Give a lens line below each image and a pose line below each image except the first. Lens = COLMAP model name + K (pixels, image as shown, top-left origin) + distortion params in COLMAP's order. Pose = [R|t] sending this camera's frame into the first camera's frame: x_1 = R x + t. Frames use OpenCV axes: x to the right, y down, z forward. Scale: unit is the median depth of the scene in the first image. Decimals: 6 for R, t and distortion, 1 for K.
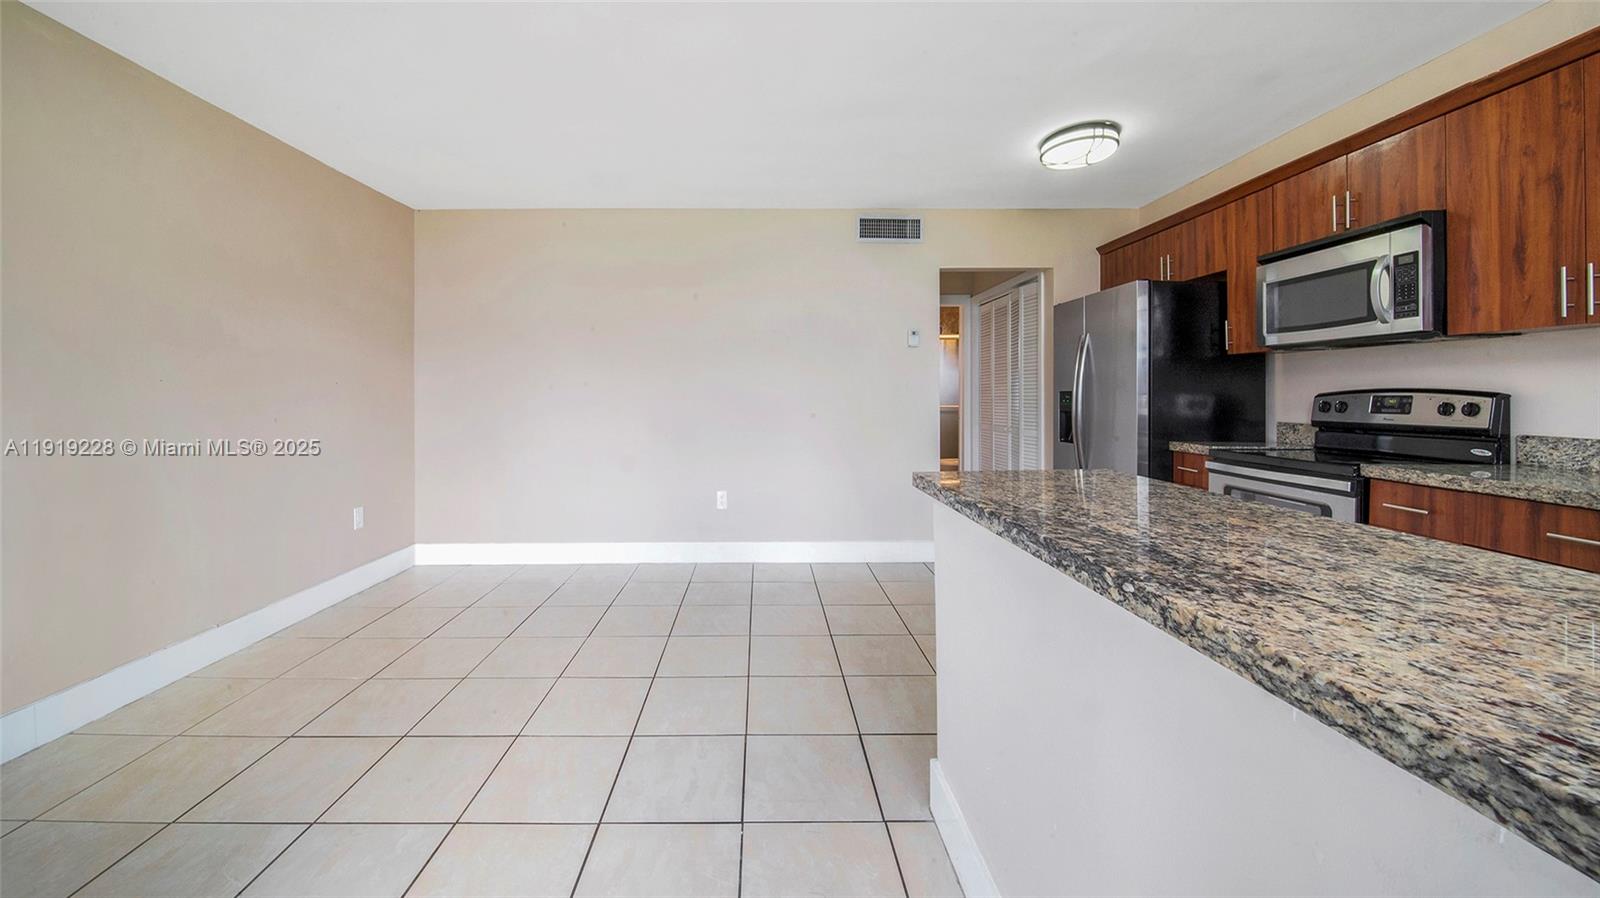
lens RADIAL K [[583.6, 0, 772.1], [0, 583.6, 396.5], [0, 0, 1]] dist [-0.017213, 0.000020]
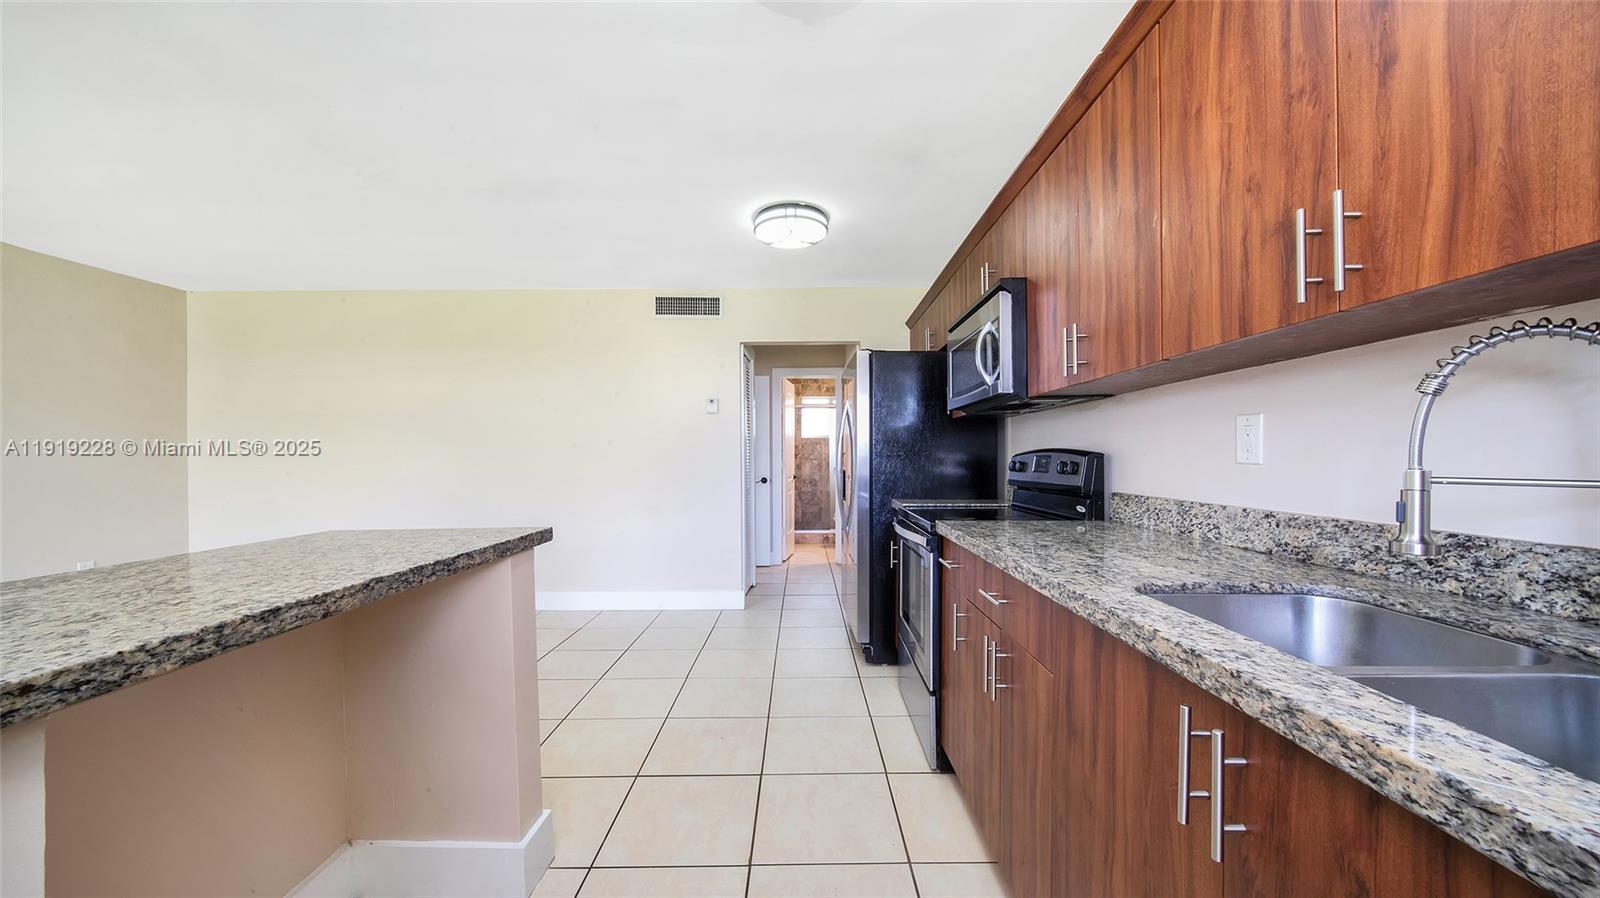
lens RADIAL K [[521.6, 0, 795.3], [0, 521.6, 459.5], [0, 0, 1]] dist [0.000832, 0.000024]
pose [[0.999932, -0.005630, -0.010257, 0.577677], [0.005619, 0.999984, -0.001154, 0.004266], [0.010263, 0.001096, 0.999947, 0.029856]]
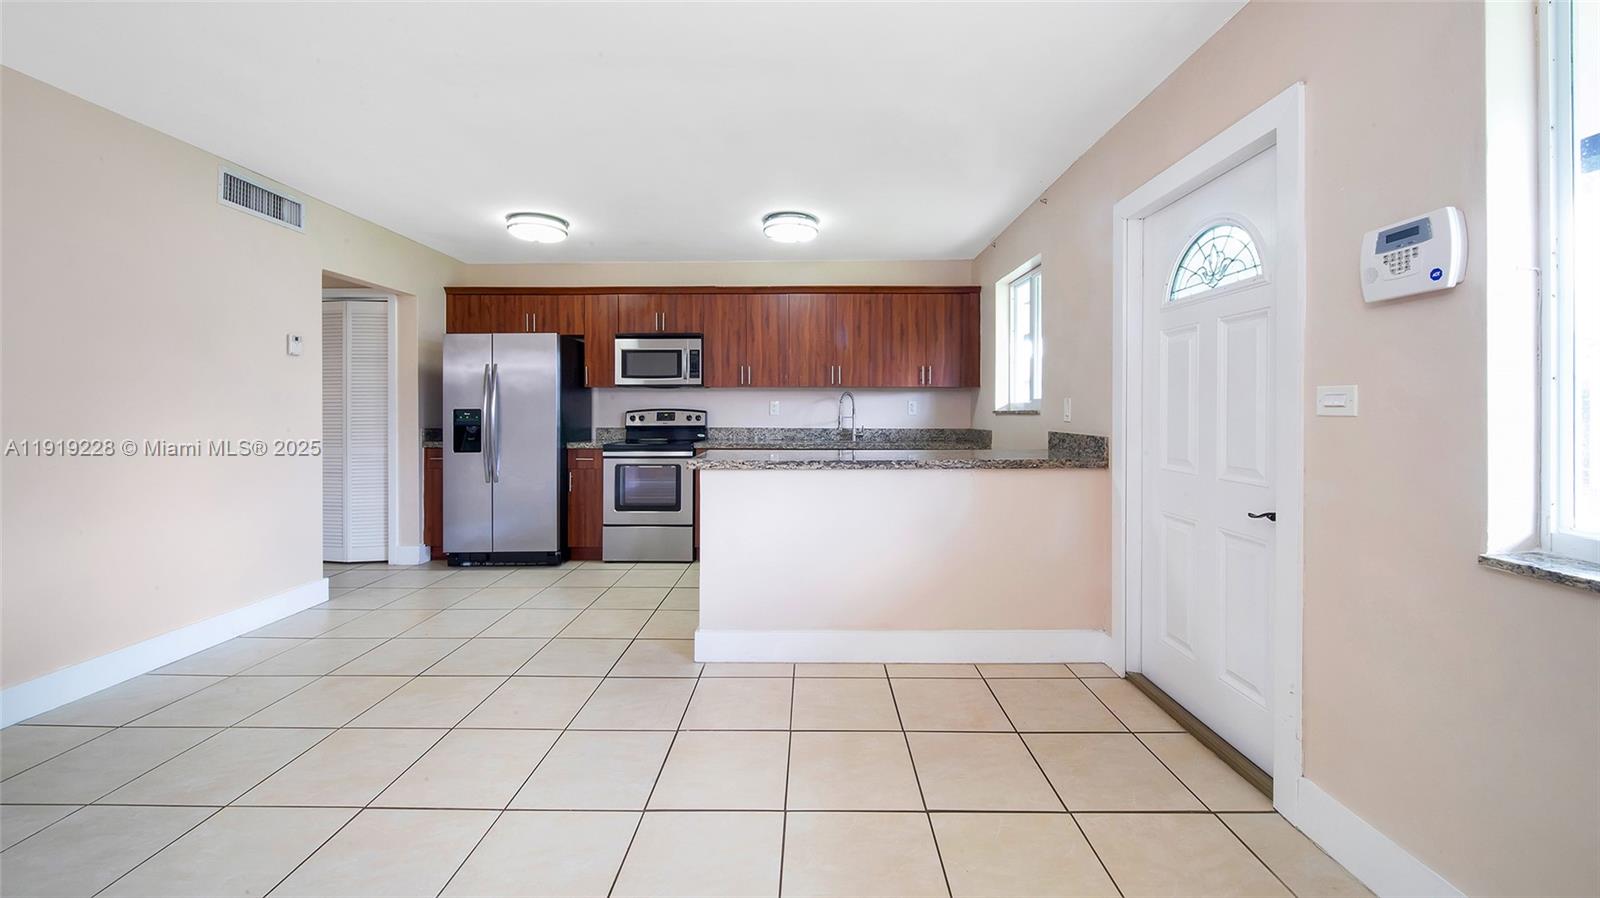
lens RADIAL K [[542.7, 0, 800.8], [0, 542.7, 408.7], [0, 0, 1]] dist [0.000120, -0.000033]
pose [[0.019742, 0.003055, 0.999800, -0.825030], [0.003512, 0.999989, -0.003125, -0.005504], [-0.999799, 0.003573, 0.019731, 0.416995]]
